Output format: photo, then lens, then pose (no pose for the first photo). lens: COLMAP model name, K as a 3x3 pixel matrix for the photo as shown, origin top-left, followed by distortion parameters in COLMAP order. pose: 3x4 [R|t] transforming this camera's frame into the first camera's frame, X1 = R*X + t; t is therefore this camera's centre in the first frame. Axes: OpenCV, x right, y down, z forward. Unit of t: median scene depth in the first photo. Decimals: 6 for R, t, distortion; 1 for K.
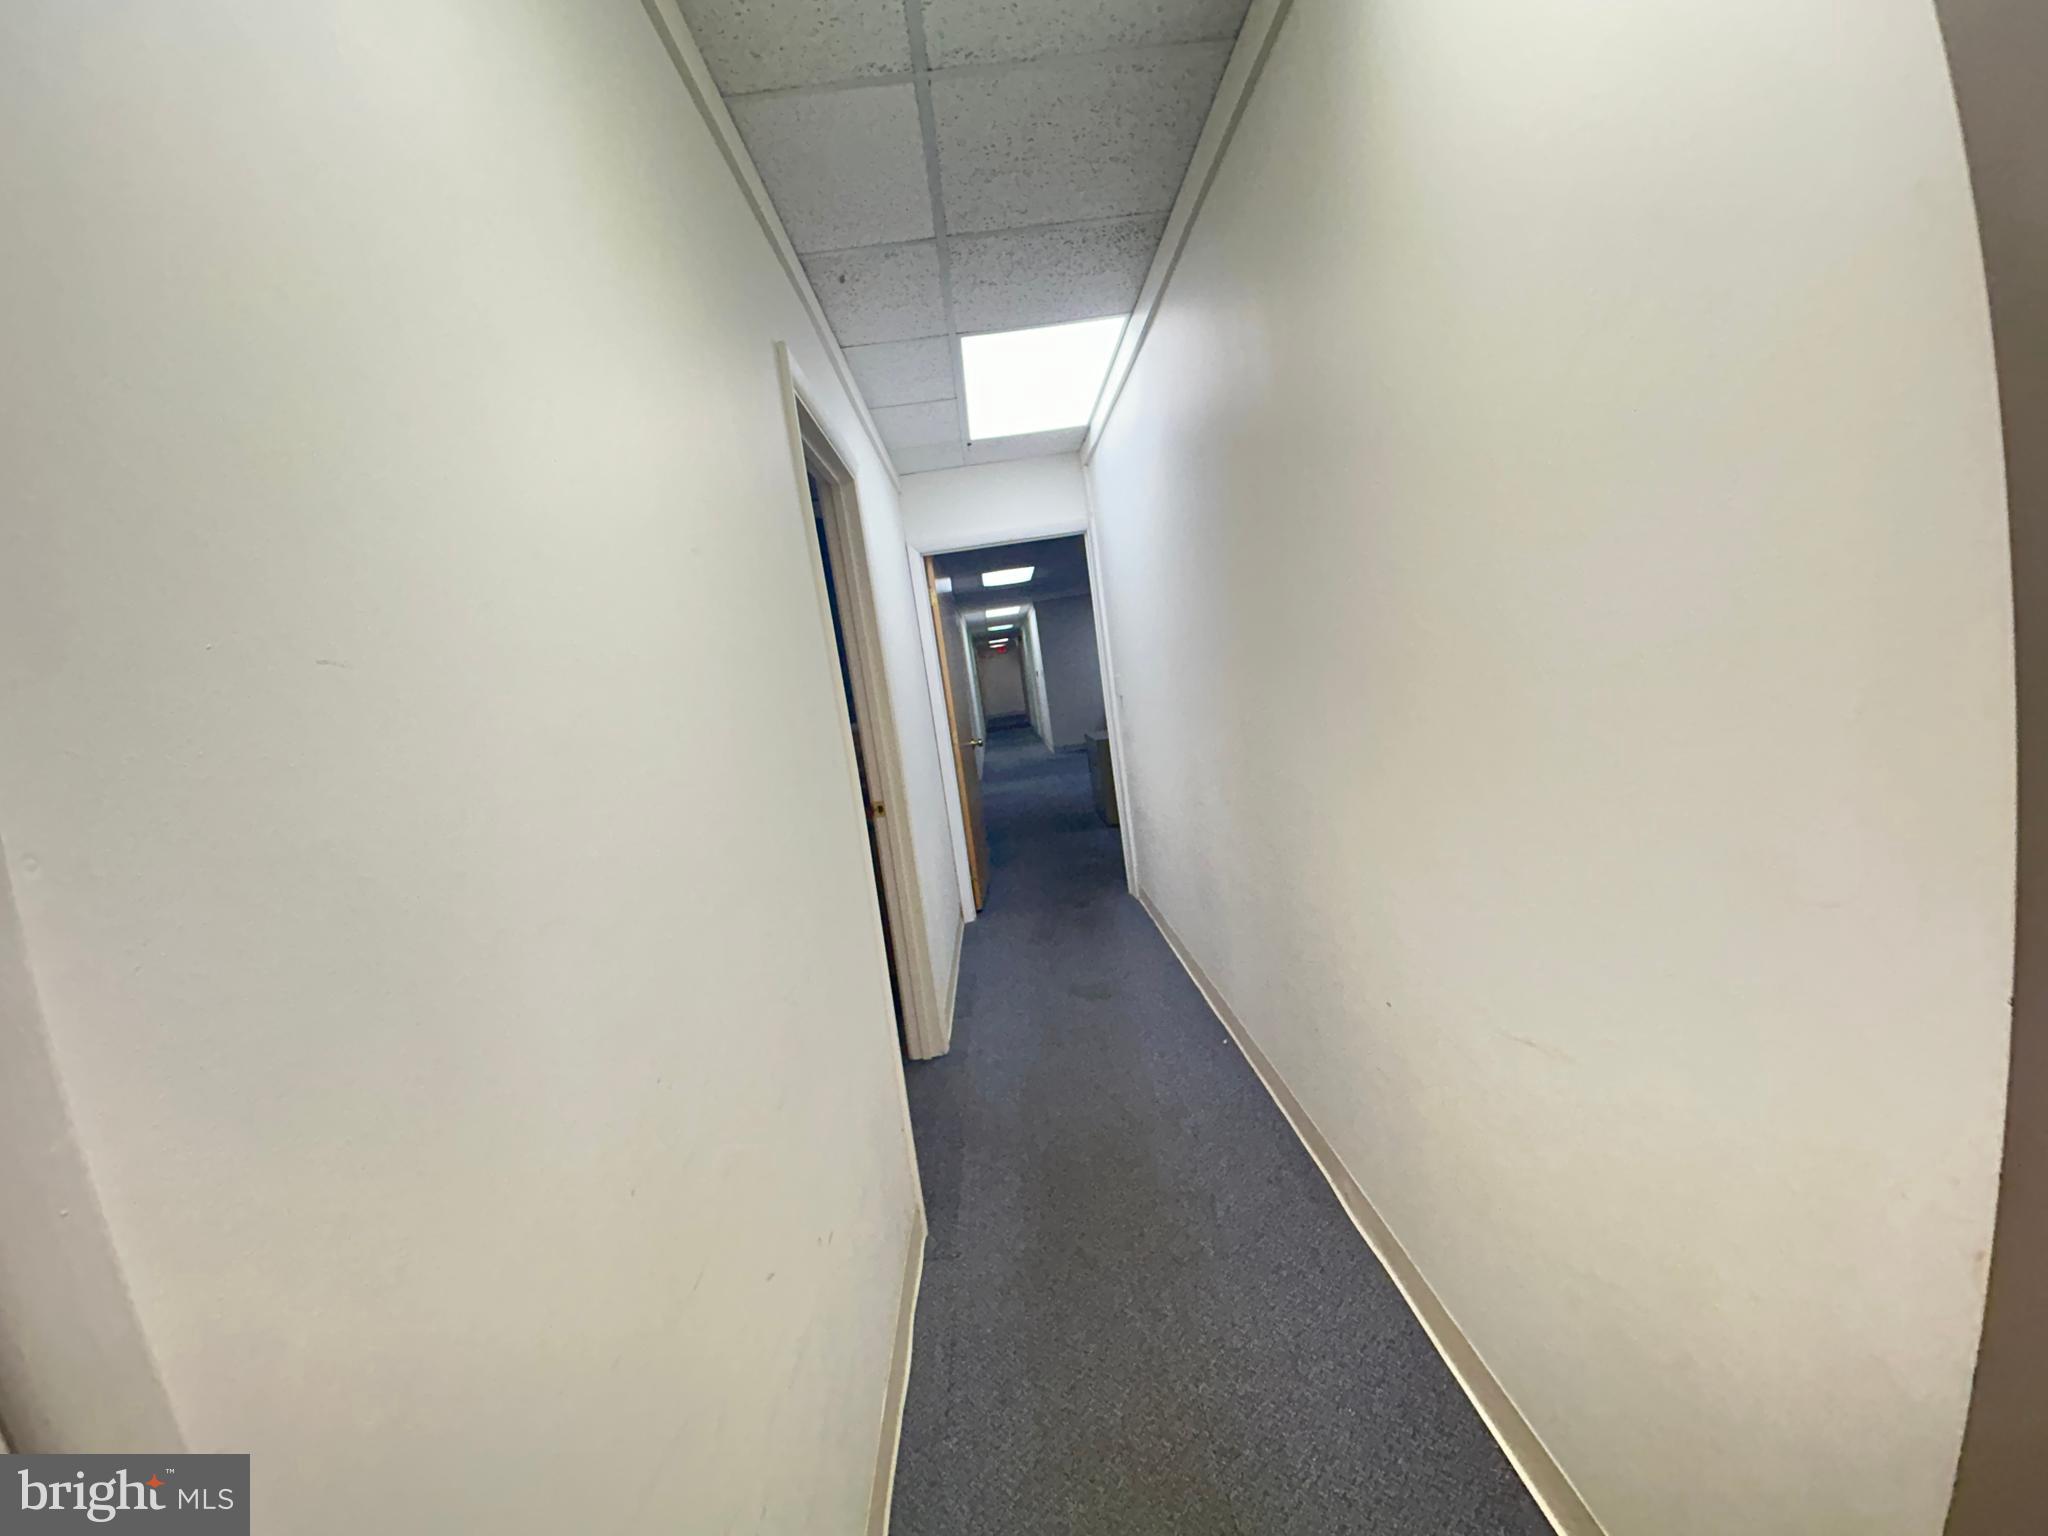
lens RADIAL K [[818.4, 0, 1025.1], [0, 818.4, 763.9], [0, 0, 1]] dist [-0.000516, -0.000369]
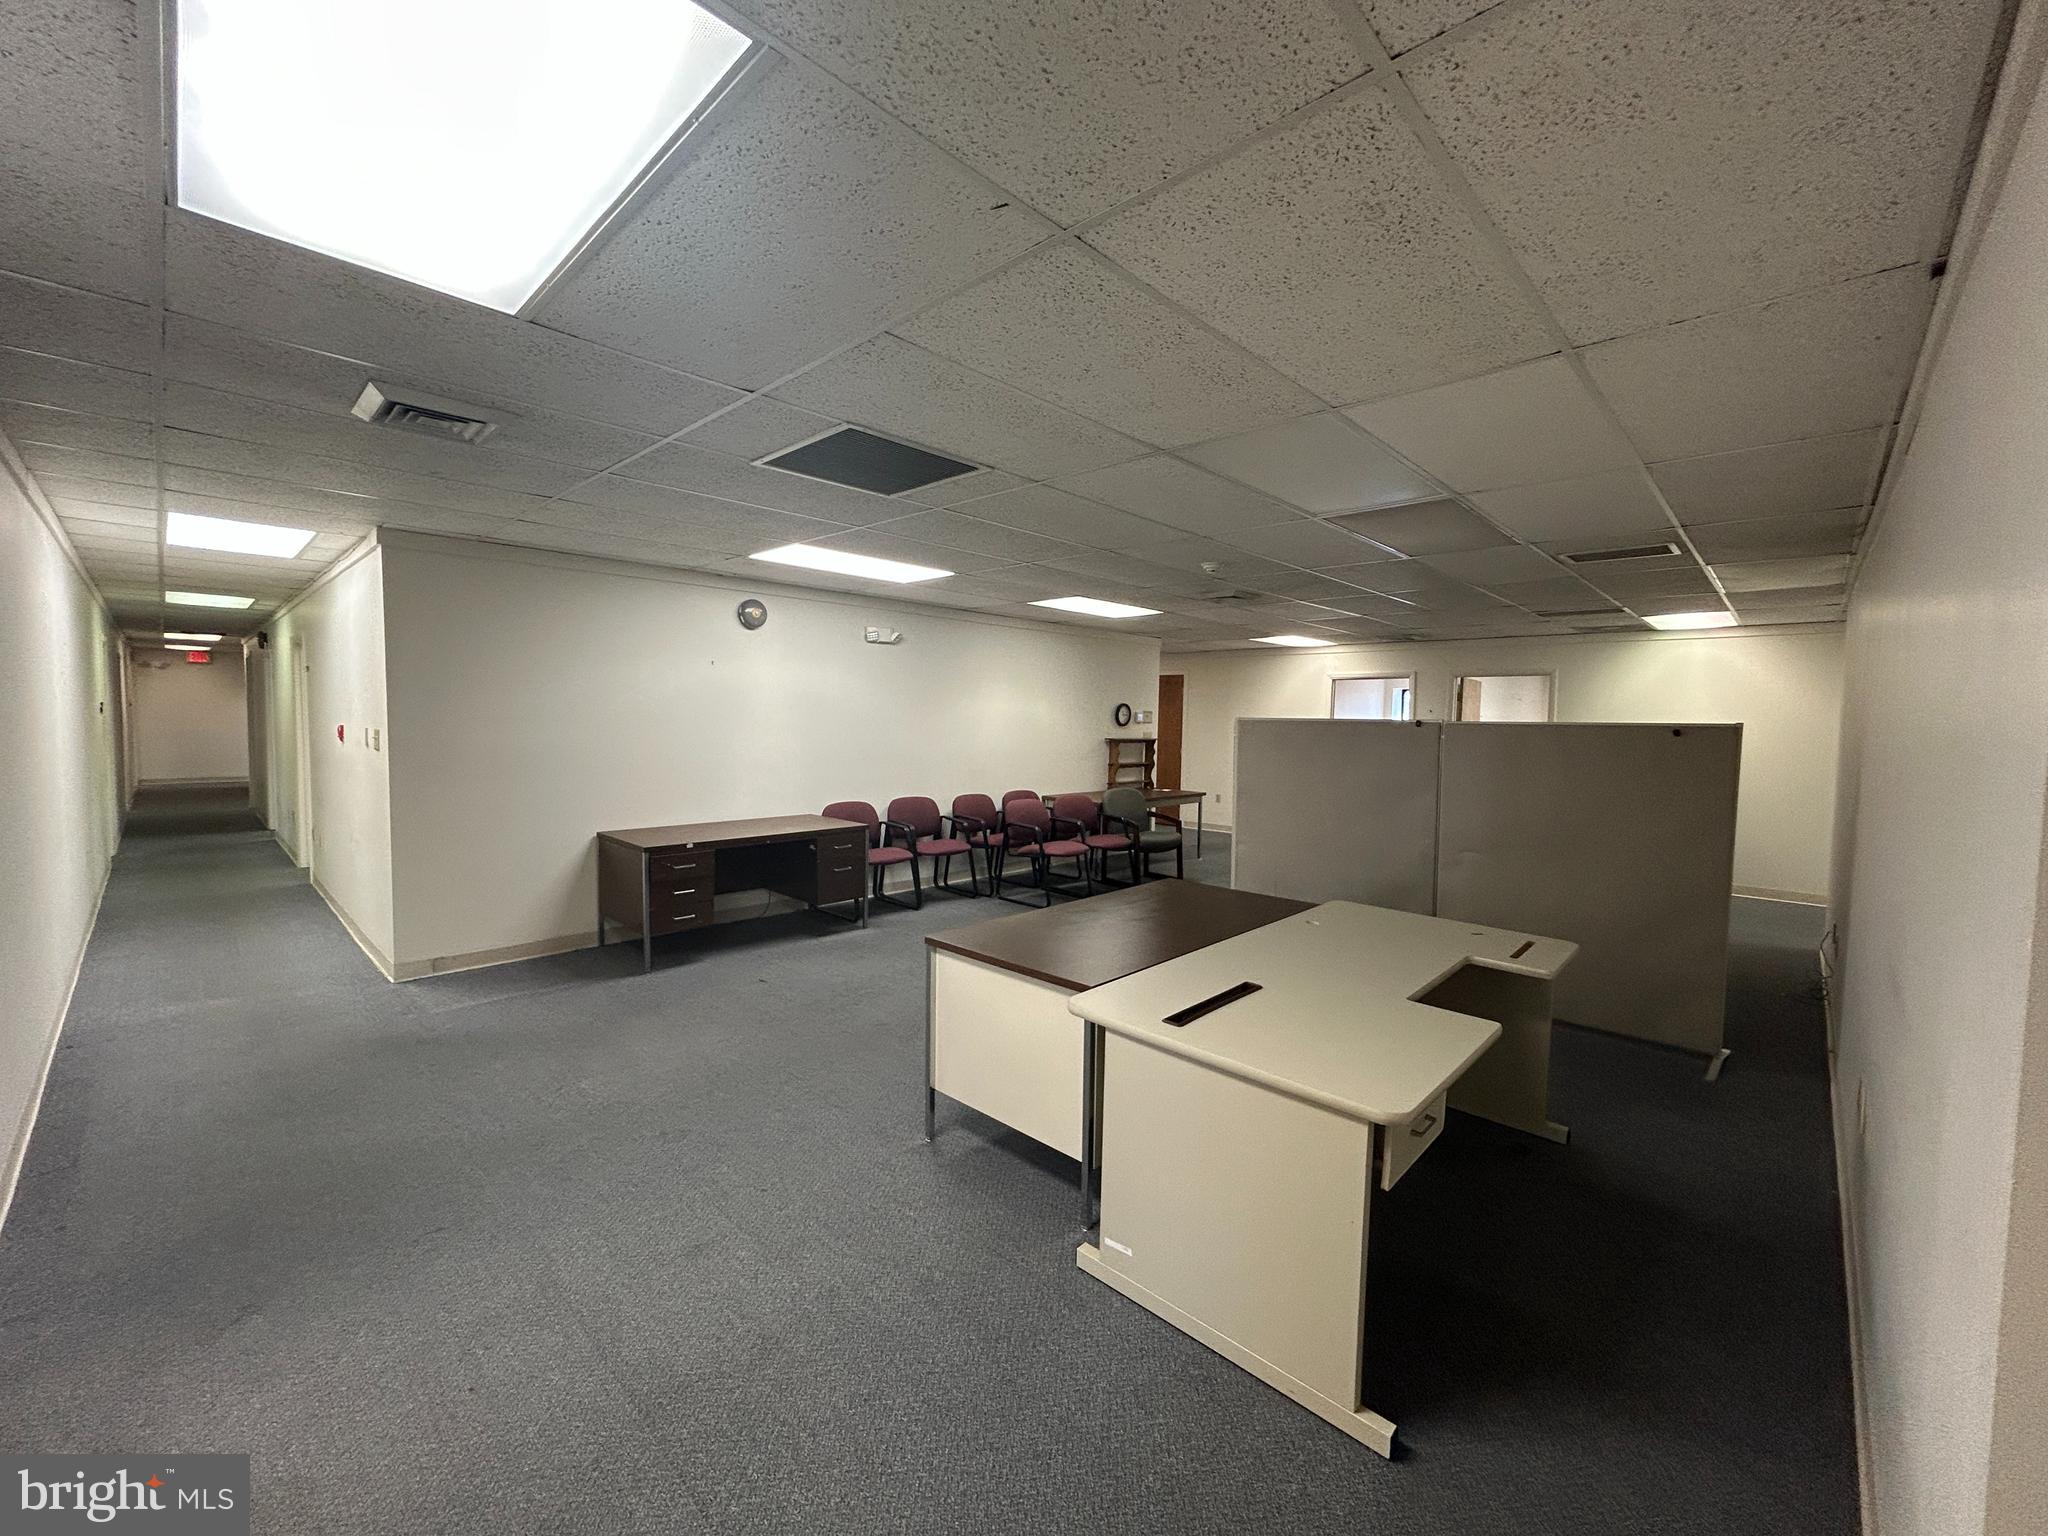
lens RADIAL K [[818.4, 0, 1025.1], [0, 818.4, 763.9], [0, 0, 1]] dist [-0.000516, -0.000369]
pose [[0.708514, 0.106590, 0.697601, -0.018254], [-0.035612, 0.992668, -0.115506, -0.052991], [-0.704798, 0.056995, 0.707115, 0.438100]]
